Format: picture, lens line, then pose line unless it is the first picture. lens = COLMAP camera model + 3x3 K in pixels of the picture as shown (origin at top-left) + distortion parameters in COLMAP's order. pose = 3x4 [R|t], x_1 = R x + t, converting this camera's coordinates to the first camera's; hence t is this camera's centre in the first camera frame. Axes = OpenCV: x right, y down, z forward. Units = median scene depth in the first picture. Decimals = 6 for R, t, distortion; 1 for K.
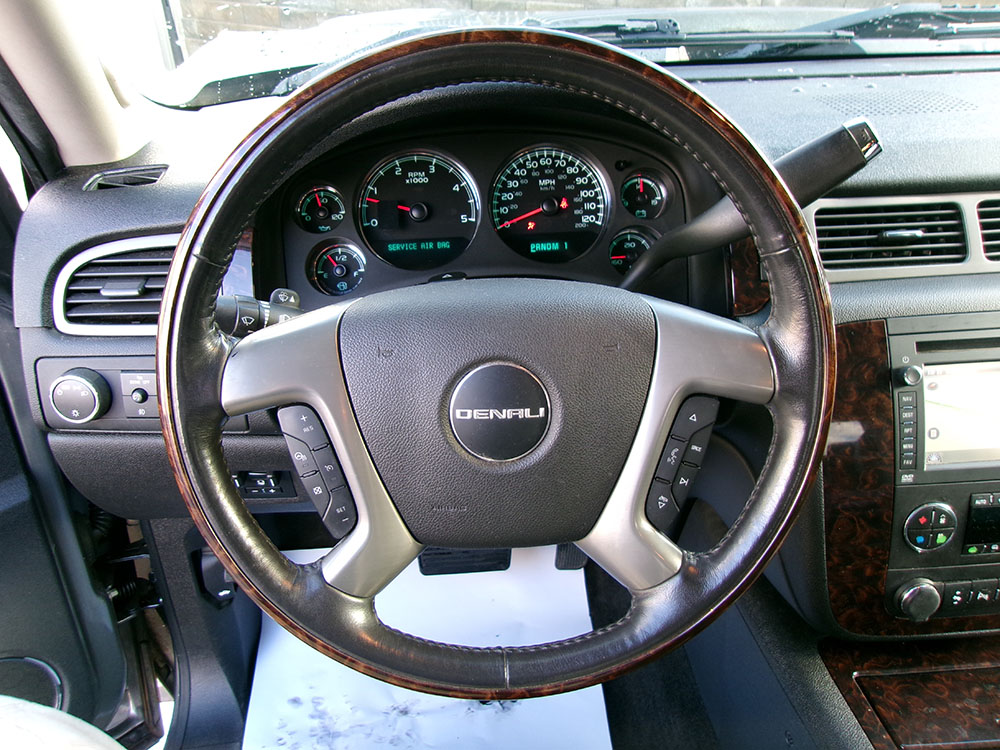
lens RADIAL K [[779.7, 0, 500.0], [0, 779.7, 375.0], [0, 0, 1]] dist [-0.054885, 0.074534]
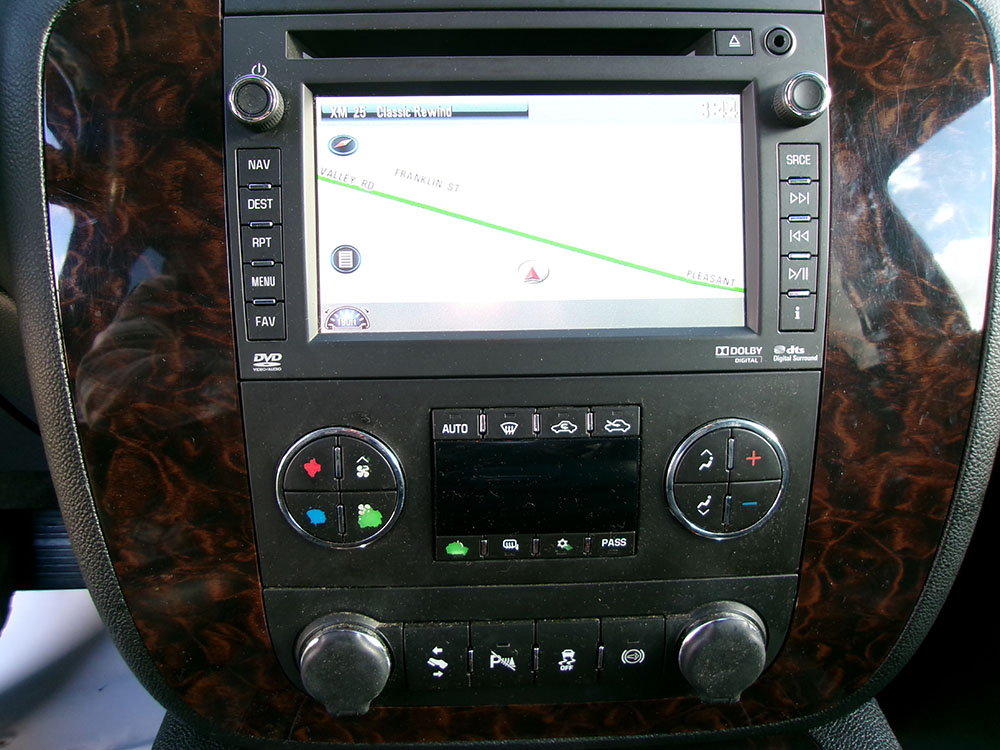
lens RADIAL K [[766.3, 0, 503.8], [0, 766.3, 379.0], [0, 0, 1]] dist [-0.040647, 0.065818]
pose [[0.998955, 0.033360, -0.031253, 0.659010], [-0.034888, 0.998155, -0.049698, 0.156910], [0.029538, 0.050737, 0.998275, 0.591621]]
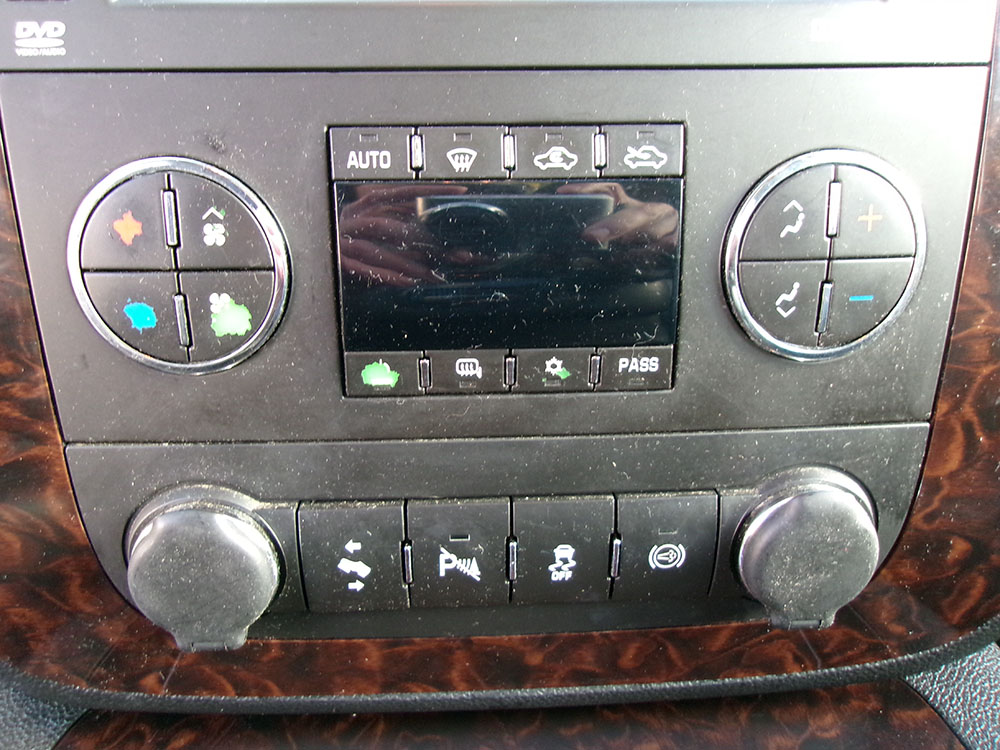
lens RADIAL K [[779.7, 0, 500.0], [0, 779.7, 375.0], [0, 0, 1]] dist [-0.054885, 0.074534]
pose [[0.999278, 0.028040, -0.025639, 0.670015], [-0.028518, 0.999422, -0.018502, 0.234199], [0.025105, 0.019220, 0.999500, 0.758593]]
